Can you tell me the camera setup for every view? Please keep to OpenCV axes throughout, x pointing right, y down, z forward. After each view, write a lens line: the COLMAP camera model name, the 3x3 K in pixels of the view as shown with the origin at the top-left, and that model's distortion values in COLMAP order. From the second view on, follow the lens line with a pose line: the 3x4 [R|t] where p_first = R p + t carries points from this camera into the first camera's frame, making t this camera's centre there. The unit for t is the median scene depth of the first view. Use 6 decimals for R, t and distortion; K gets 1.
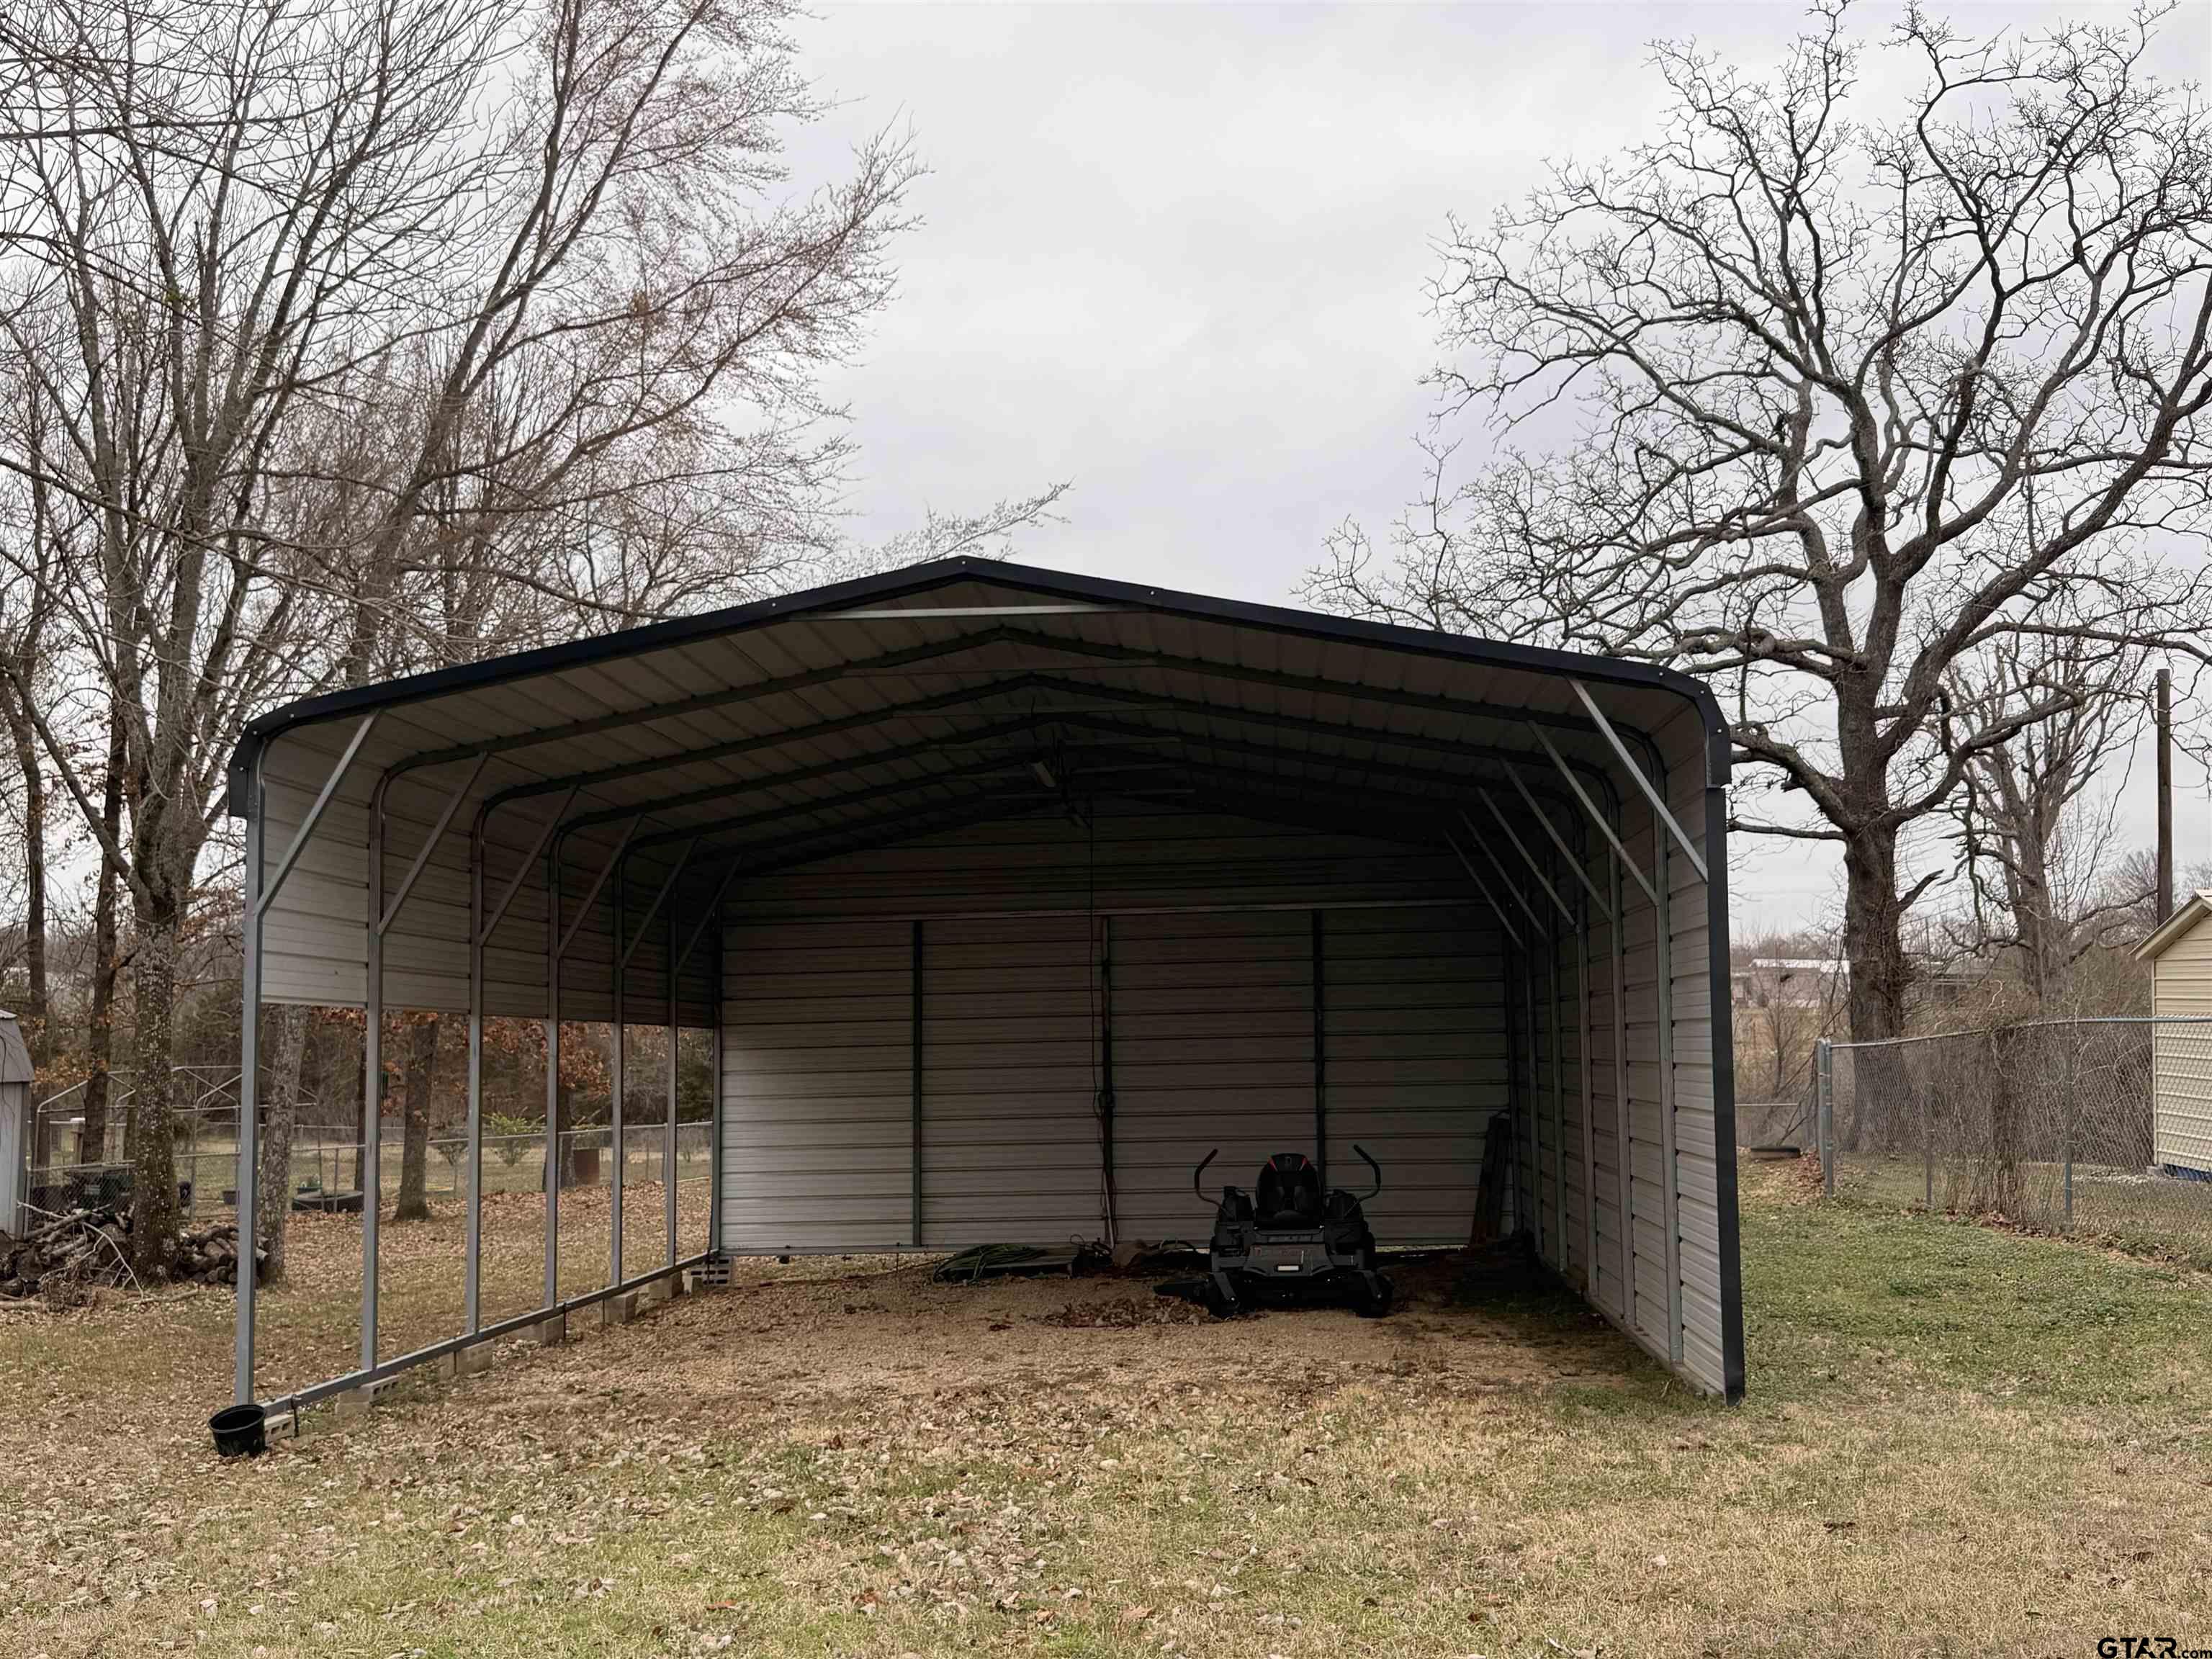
lens RADIAL K [[2246.0, 0, 1043.1], [0, 2246.0, 785.6], [0, 0, 1]] dist [0.107315, -0.259492]
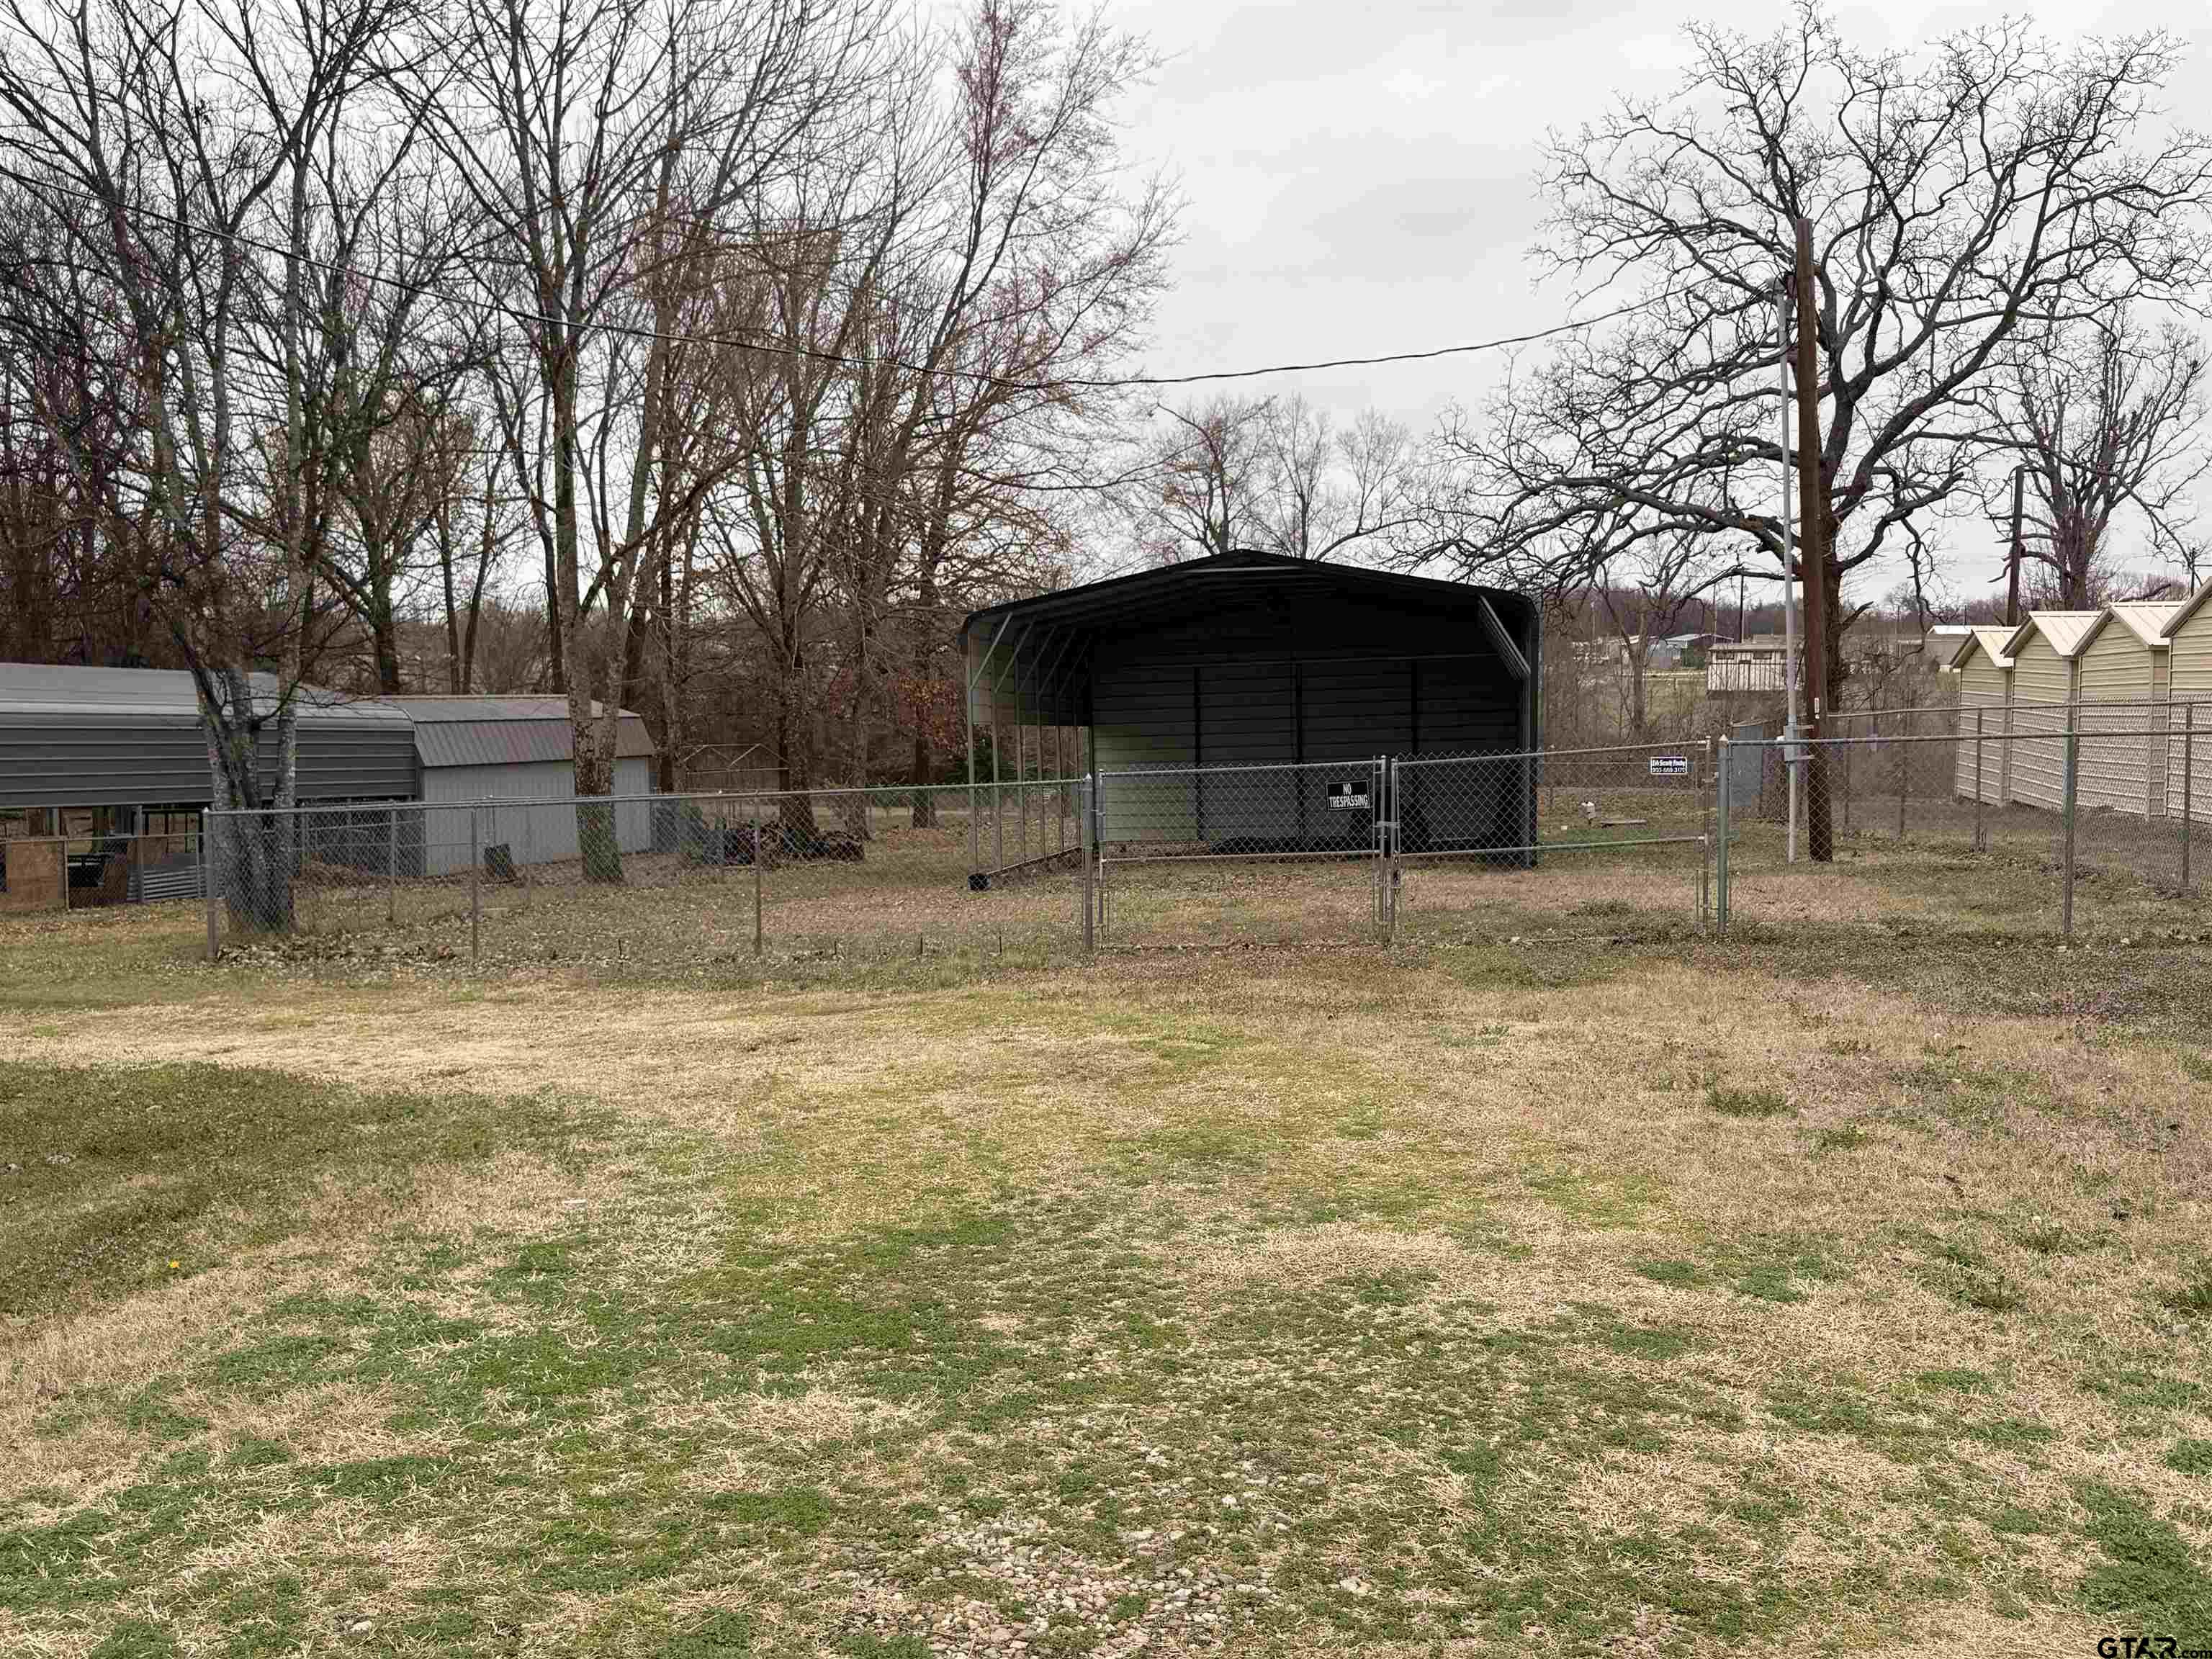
lens RADIAL K [[2246.0, 0, 1043.1], [0, 2246.0, 785.6], [0, 0, 1]] dist [0.107315, -0.259492]
pose [[0.996186, -0.012106, -0.086406, -0.014676], [0.024397, 0.989474, 0.142641, -0.068819], [0.083770, -0.144205, 0.985996, -0.523445]]
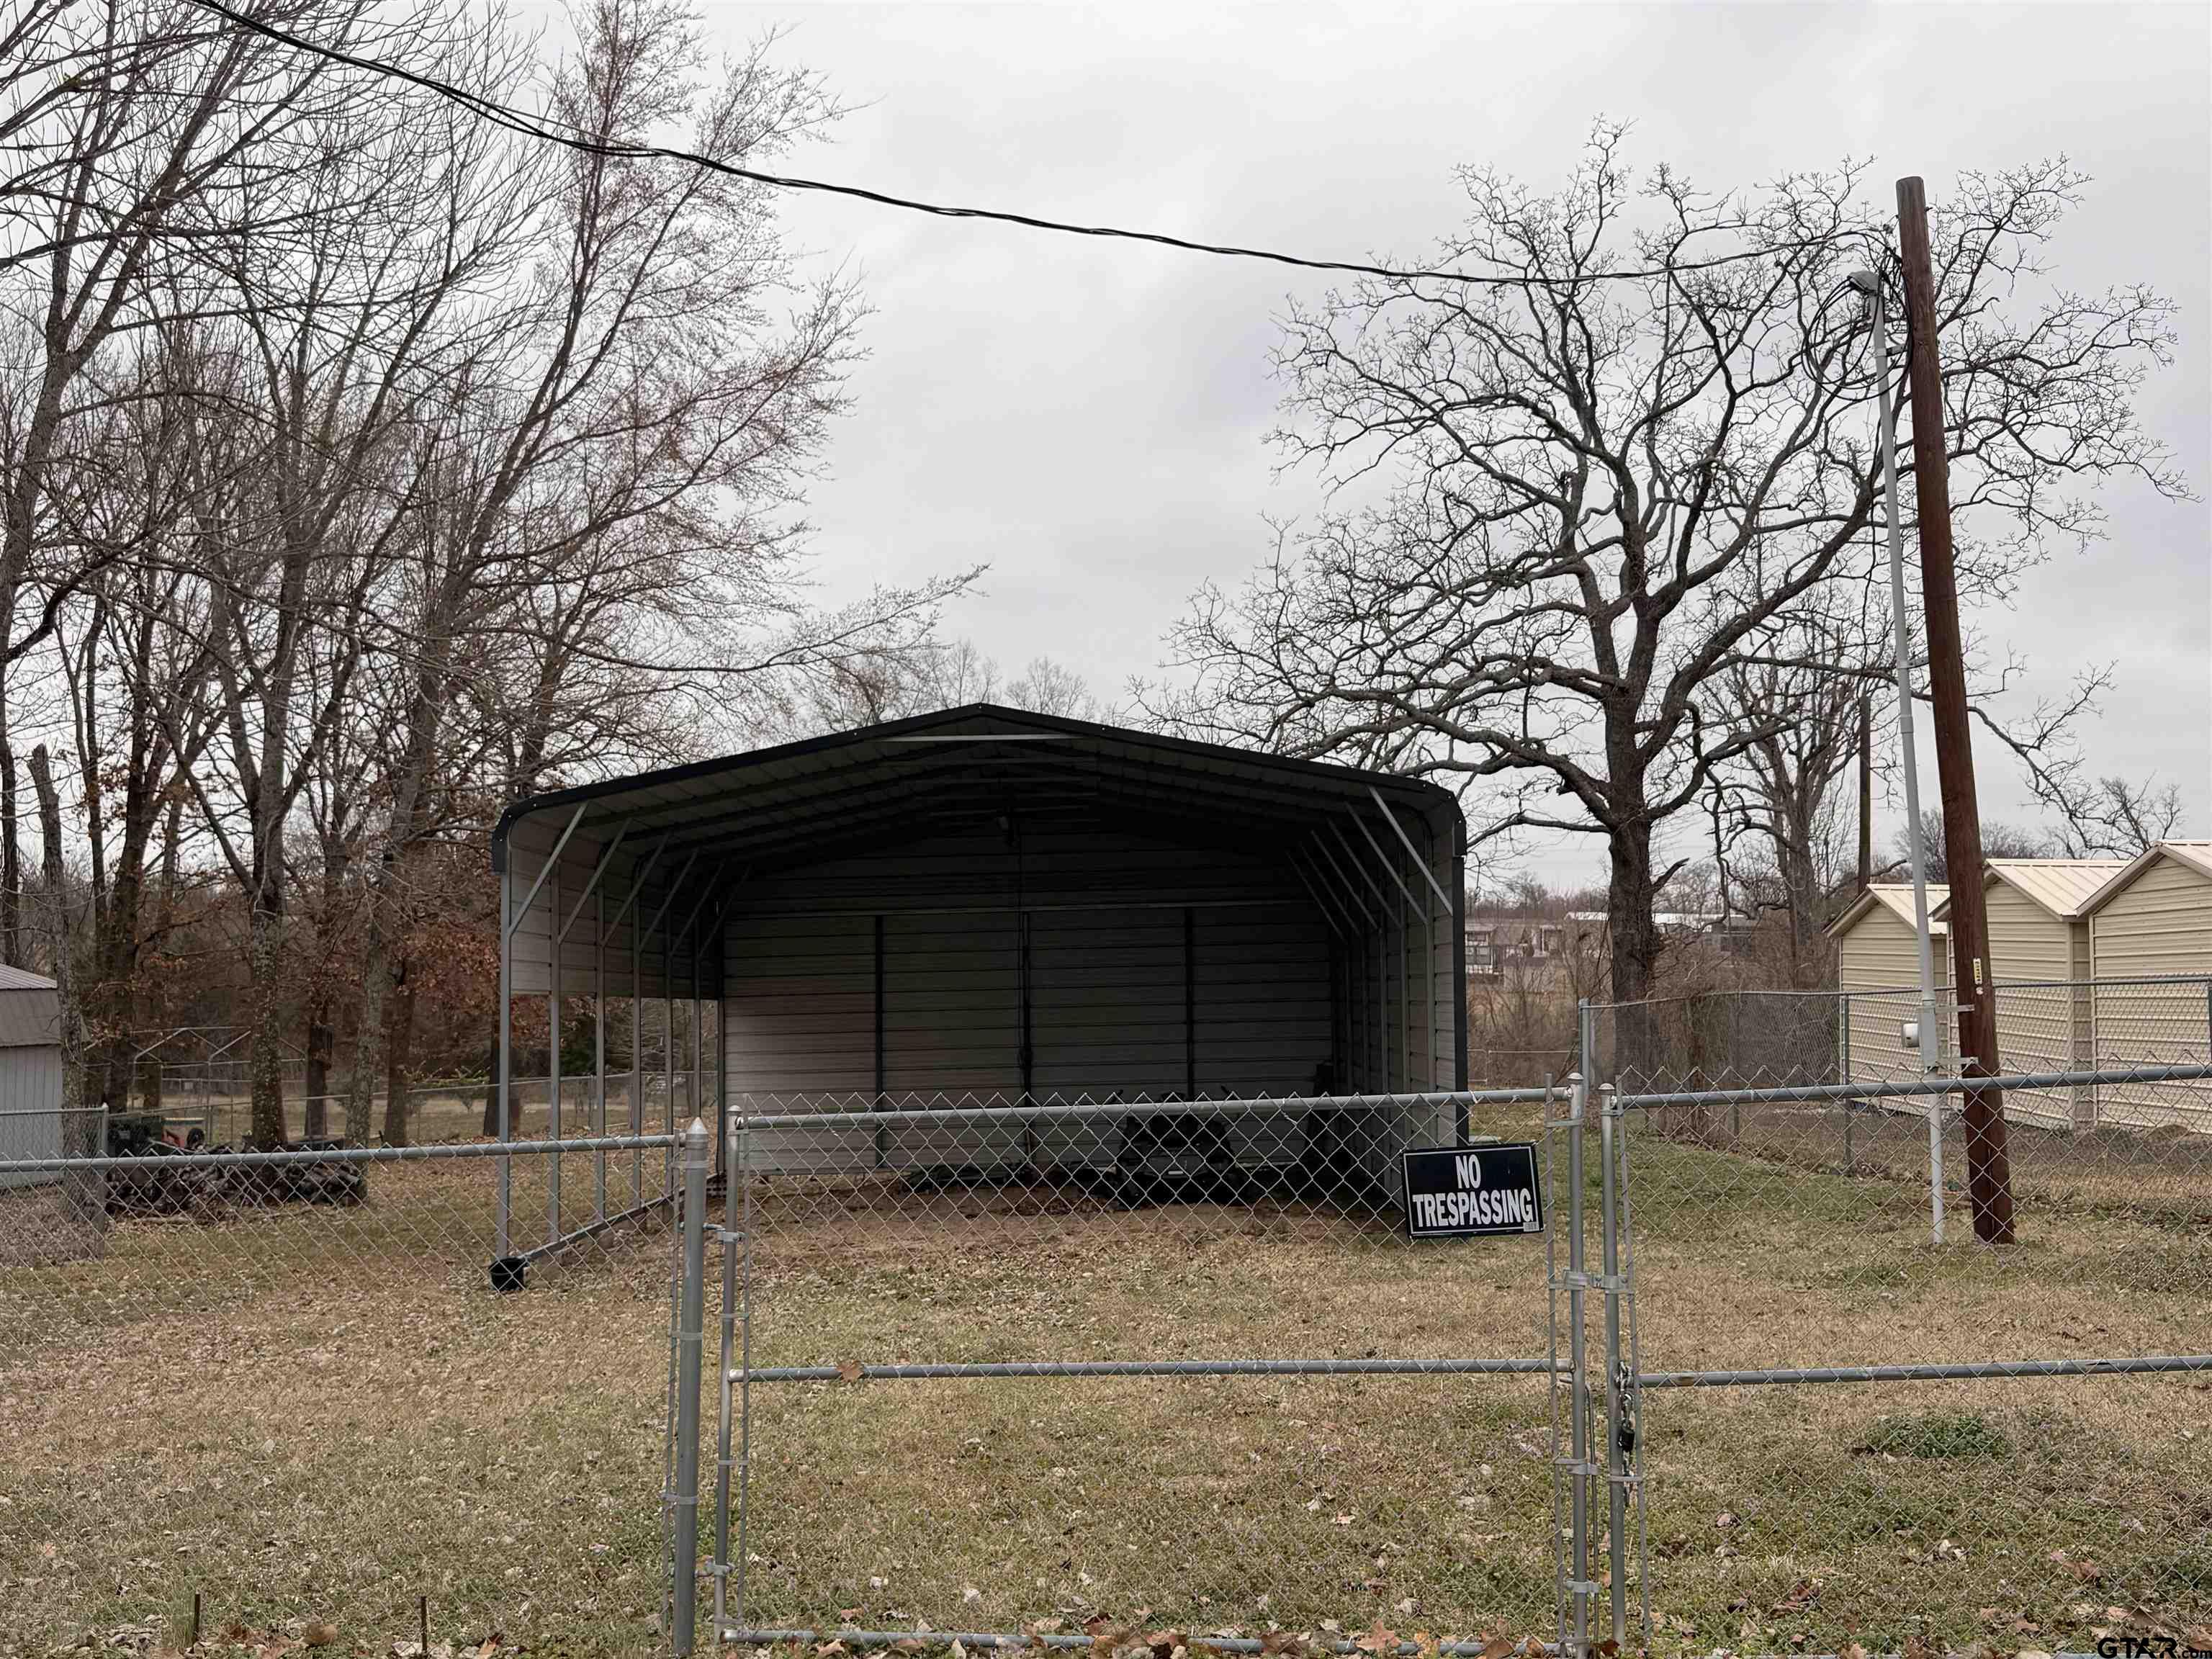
lens RADIAL K [[2246.0, 0, 1043.1], [0, 2246.0, 785.6], [0, 0, 1]] dist [0.107315, -0.259492]
pose [[0.997376, 0.002230, 0.072357, -0.035224], [-0.003790, 0.999763, 0.021435, -0.026726], [-0.072292, -0.021653, 0.997148, -0.182003]]
